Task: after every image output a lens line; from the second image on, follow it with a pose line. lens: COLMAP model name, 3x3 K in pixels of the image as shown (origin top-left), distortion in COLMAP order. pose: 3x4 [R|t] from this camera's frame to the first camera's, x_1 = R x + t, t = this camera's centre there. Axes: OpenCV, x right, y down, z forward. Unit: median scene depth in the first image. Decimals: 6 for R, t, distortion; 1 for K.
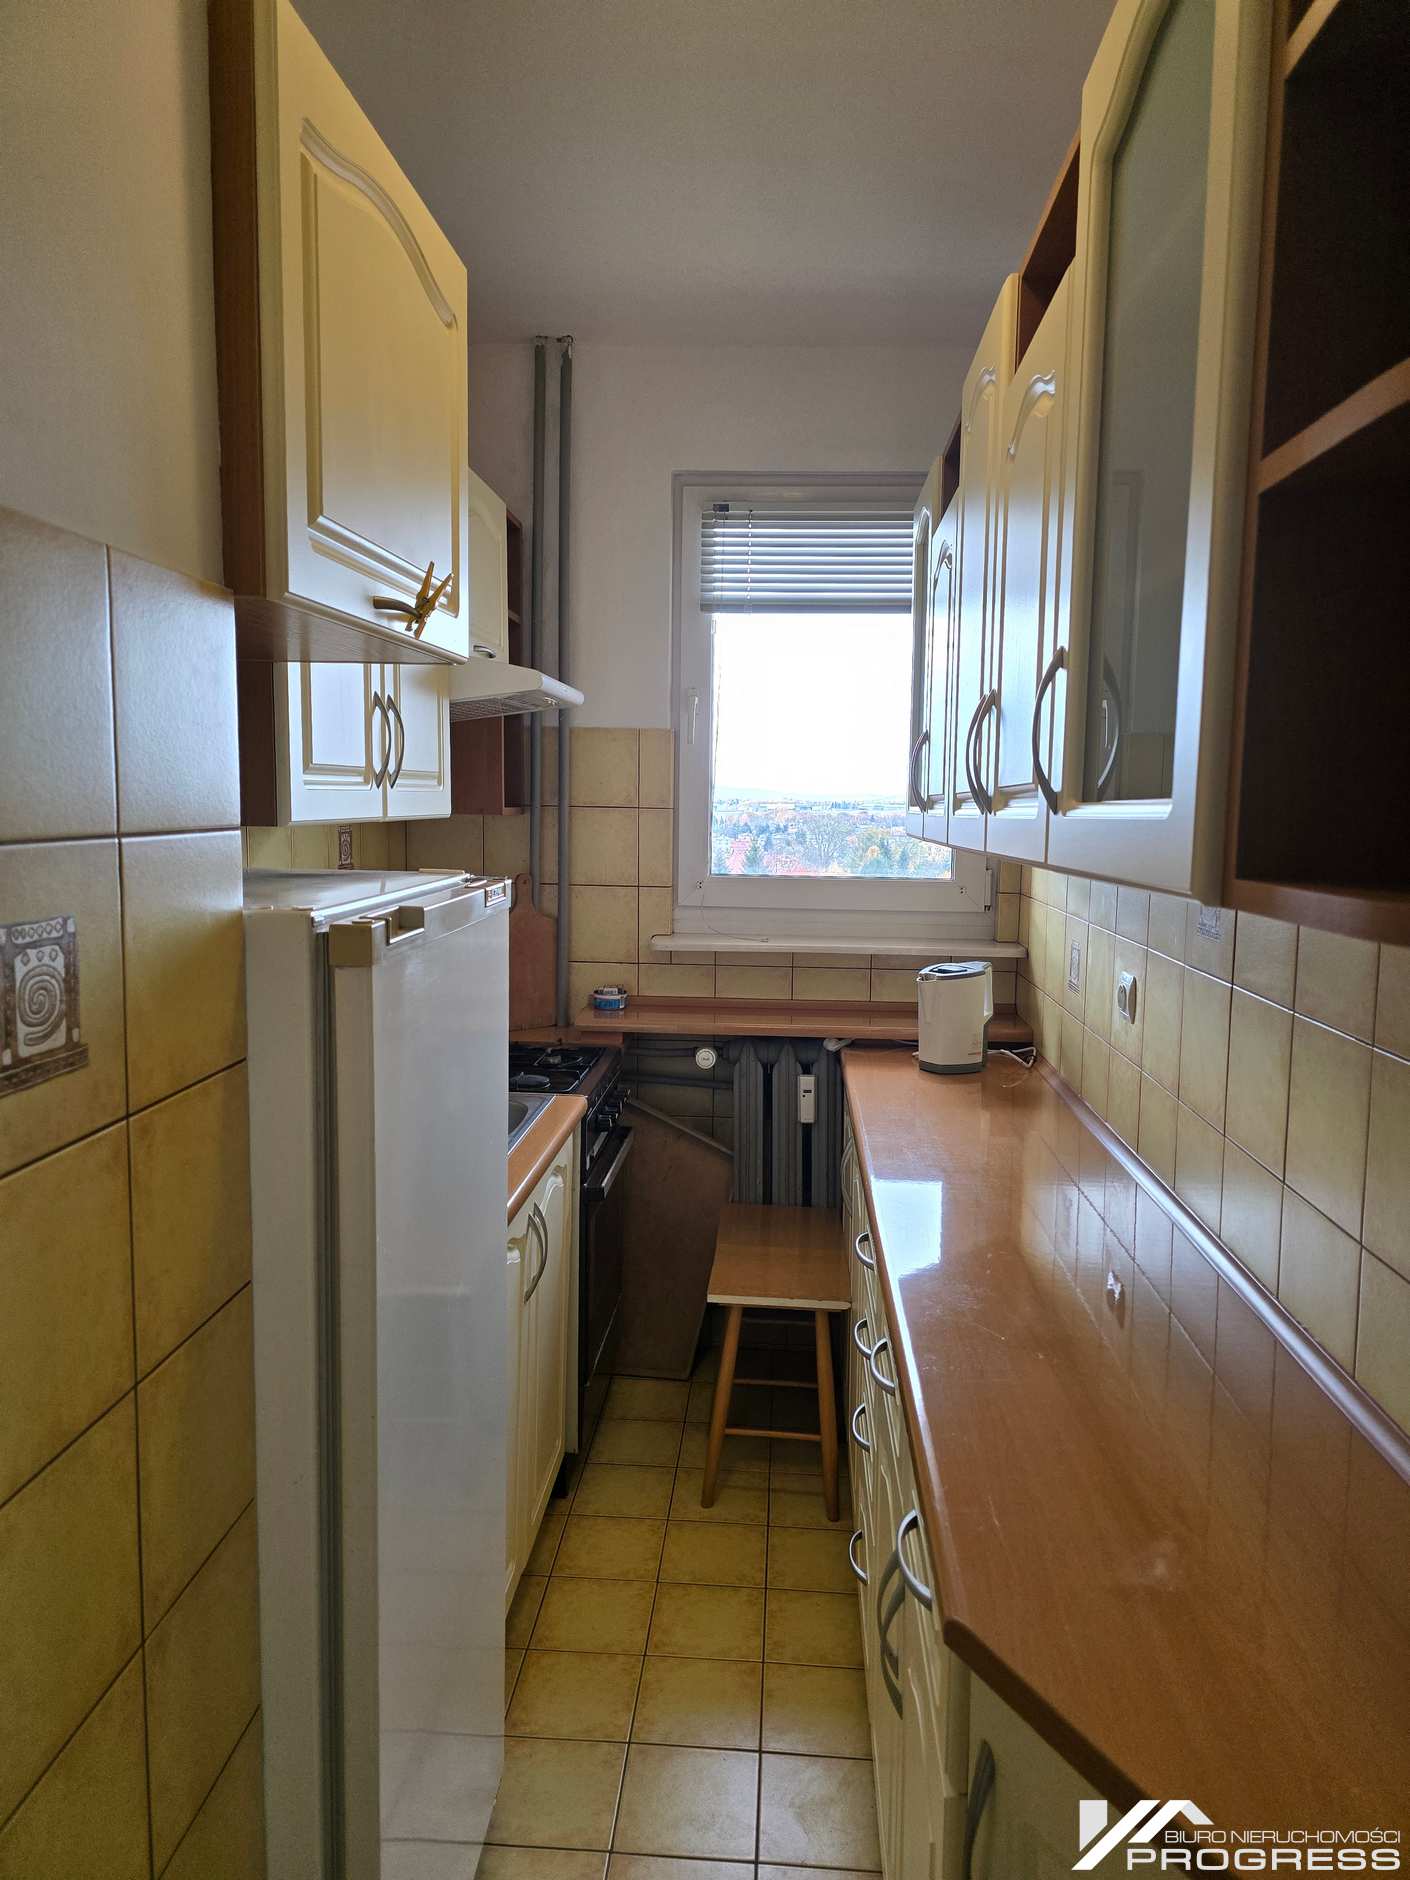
lens RADIAL K [[1287.9, 0, 705.4], [0, 1287.9, 918.5], [0, 0, 1]] dist [0.110984, -0.123150]
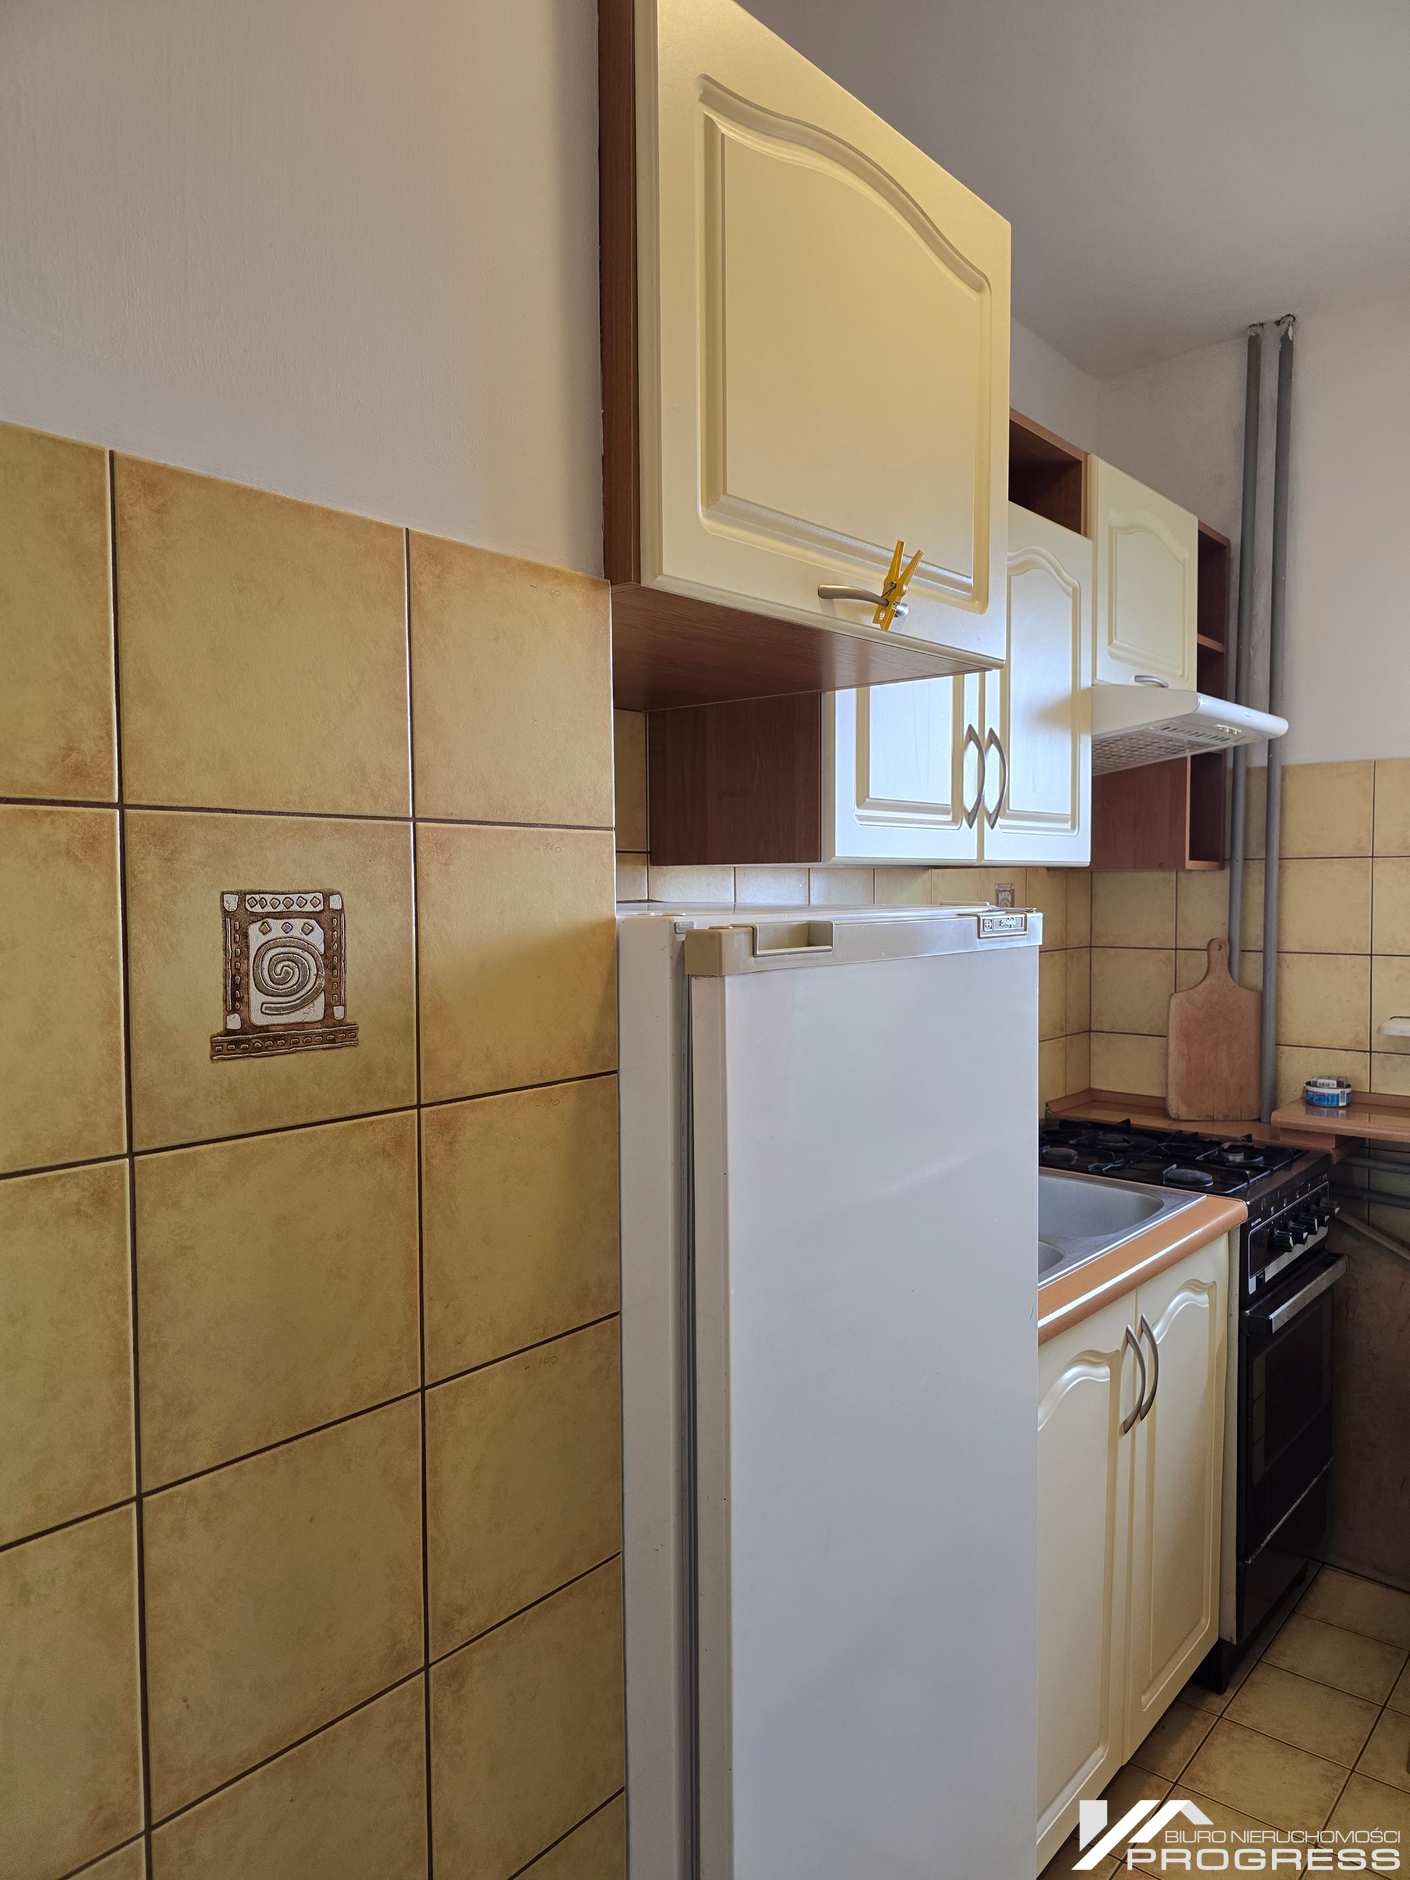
lens RADIAL K [[1288.8, 0, 705.0], [0, 1288.8, 940.0], [0, 0, 1]] dist [0.053472, -0.037945]
pose [[0.808759, 0.006872, -0.588100, 0.134297], [-0.040782, 0.998180, -0.044420, 0.027294], [0.586724, 0.059909, 0.807568, 0.151007]]
